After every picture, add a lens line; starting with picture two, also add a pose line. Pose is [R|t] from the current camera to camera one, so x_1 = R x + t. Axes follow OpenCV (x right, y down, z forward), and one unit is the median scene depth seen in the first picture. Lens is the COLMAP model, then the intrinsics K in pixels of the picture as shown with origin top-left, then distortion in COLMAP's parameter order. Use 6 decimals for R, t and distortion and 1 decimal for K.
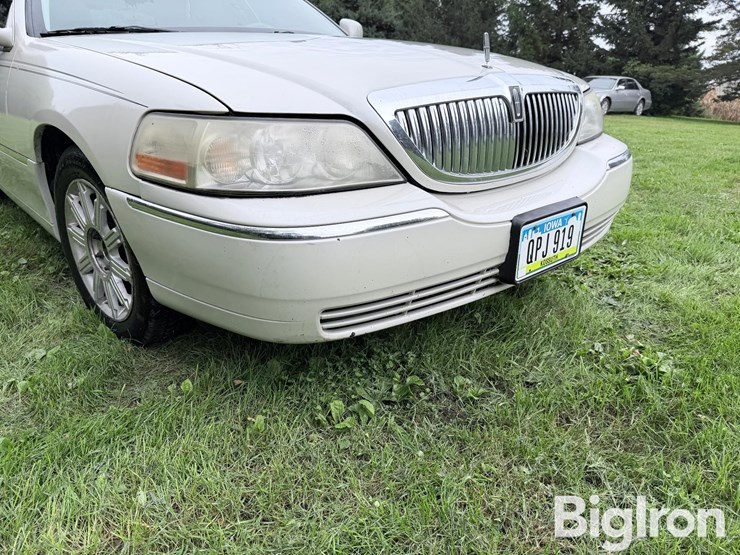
lens RADIAL K [[529.7, 0, 367.3], [0, 529.7, 277.2], [0, 0, 1]] dist [0.015109, -0.011510]
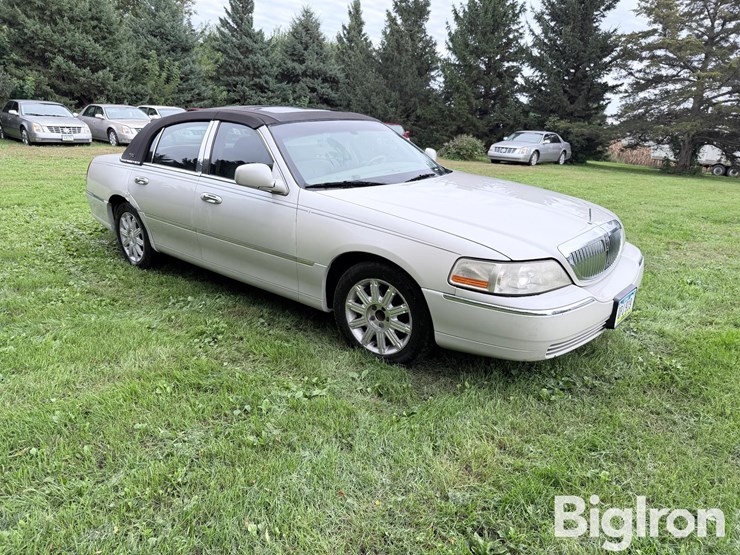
lens RADIAL K [[529.7, 0, 367.3], [0, 529.7, 277.2], [0, 0, 1]] dist [0.015109, -0.011510]
pose [[0.991067, -0.025359, 0.130929, -0.058160], [0.033709, 0.997509, -0.061956, -0.005707], [-0.129032, 0.065817, 0.989454, -0.058591]]
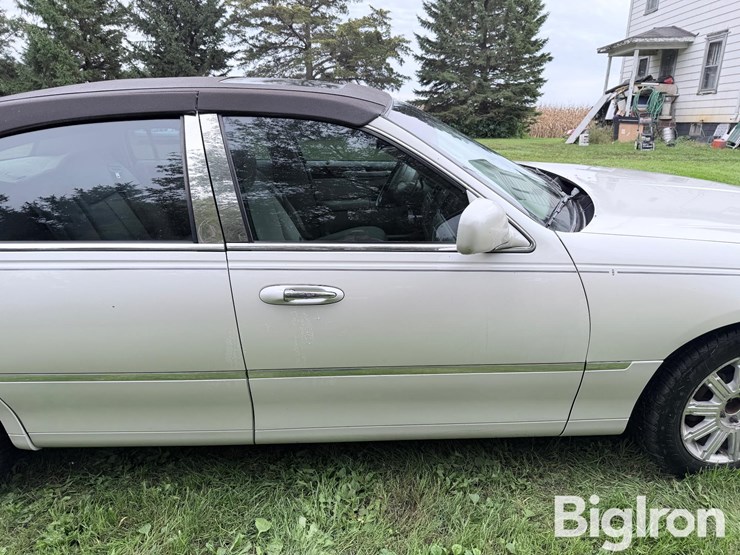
lens RADIAL K [[529.7, 0, 367.3], [0, 529.7, 277.2], [0, 0, 1]] dist [0.015109, -0.011510]
pose [[0.642430, -0.281306, 0.712846, -0.132734], [0.297223, 0.948842, 0.106573, -0.052061], [-0.706358, 0.143409, 0.693175, 0.061373]]
